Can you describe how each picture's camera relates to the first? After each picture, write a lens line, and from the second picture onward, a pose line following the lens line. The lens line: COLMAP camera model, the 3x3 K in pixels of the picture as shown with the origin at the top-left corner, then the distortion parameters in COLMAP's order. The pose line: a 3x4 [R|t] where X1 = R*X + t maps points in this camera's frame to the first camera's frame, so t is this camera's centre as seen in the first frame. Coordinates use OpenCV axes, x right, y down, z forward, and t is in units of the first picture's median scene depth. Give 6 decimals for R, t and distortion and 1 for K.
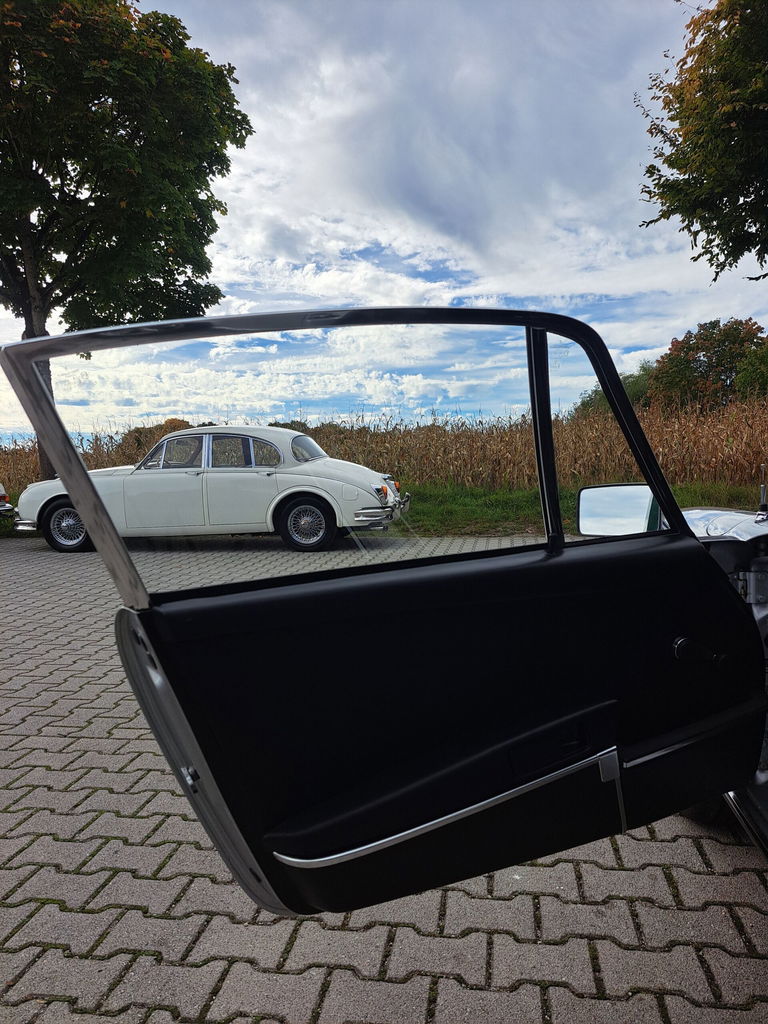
lens RADIAL K [[737.5, 0, 380.8], [0, 737.5, 527.4], [0, 0, 1]] dist [0.043786, -0.021927]
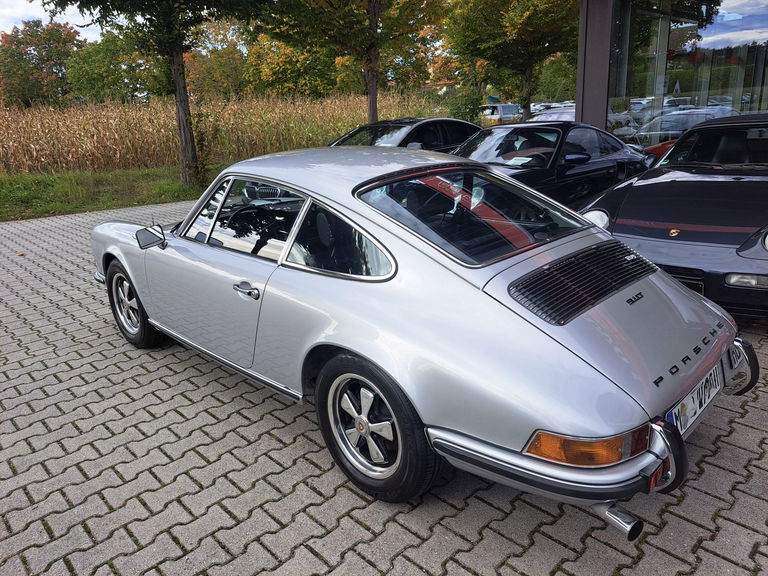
lens RADIAL K [[553.1, 0, 396.1], [0, 553.1, 278.0], [0, 0, 1]] dist [0.043786, -0.021927]
pose [[0.582382, -0.215092, 0.783943, -0.098308], [0.085638, 0.975227, 0.203956, -0.029667], [-0.808392, -0.051645, 0.586375, -0.150424]]
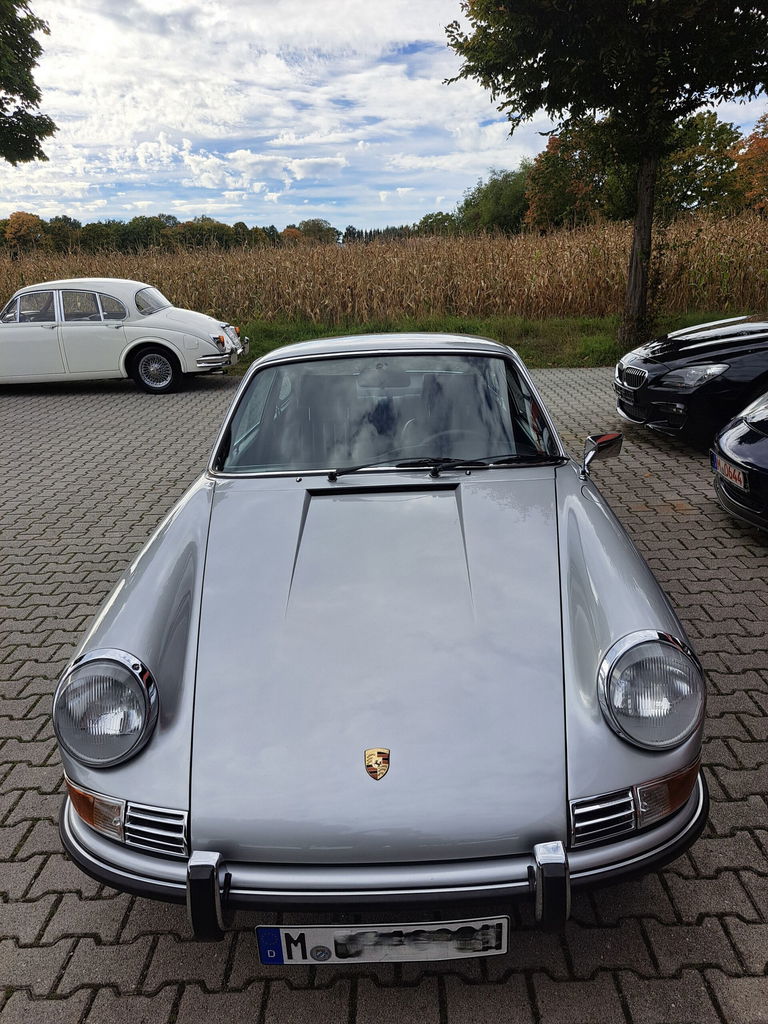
lens RADIAL K [[737.5, 0, 387.4], [0, 737.5, 522.3], [0, 0, 1]] dist [0.043786, -0.021927]
pose [[0.988415, -0.055180, 0.141390, 0.068686], [0.018315, 0.968125, 0.249797, -0.047373], [-0.150667, -0.244314, 0.957920, -0.207010]]
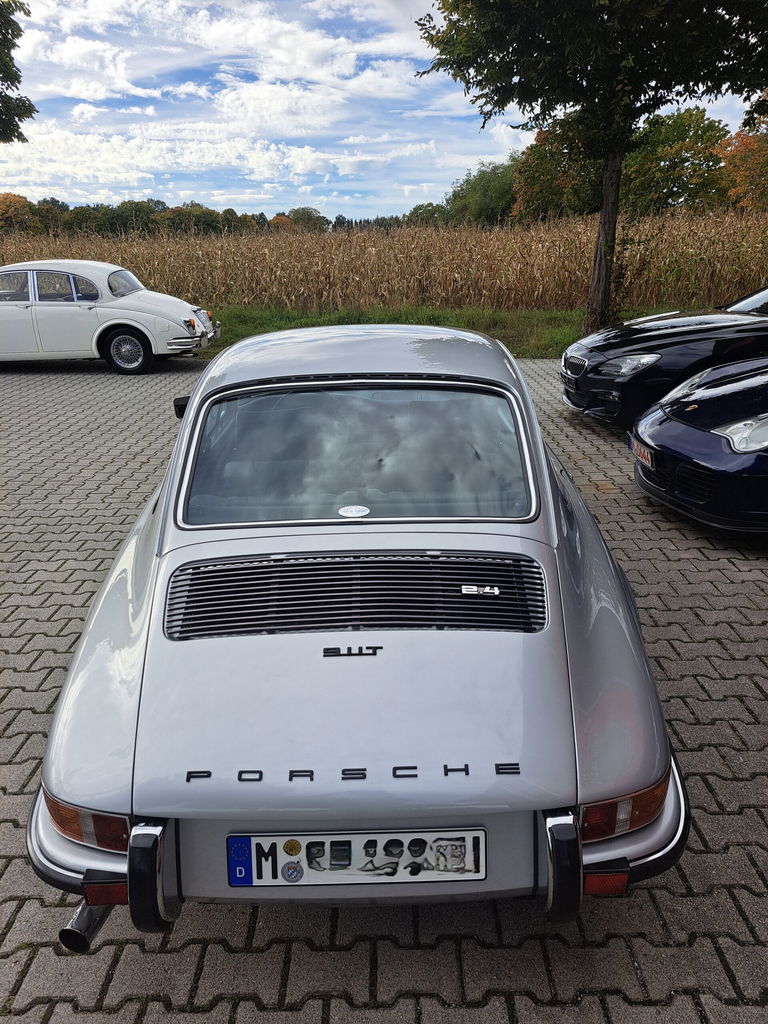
lens RADIAL K [[737.5, 0, 381.1], [0, 737.5, 530.5], [0, 0, 1]] dist [0.043786, -0.021927]
pose [[0.988432, -0.038566, 0.146681, 0.098546], [-0.002480, 0.962891, 0.269880, -0.041635], [-0.151646, -0.267122, 0.951656, -0.249186]]
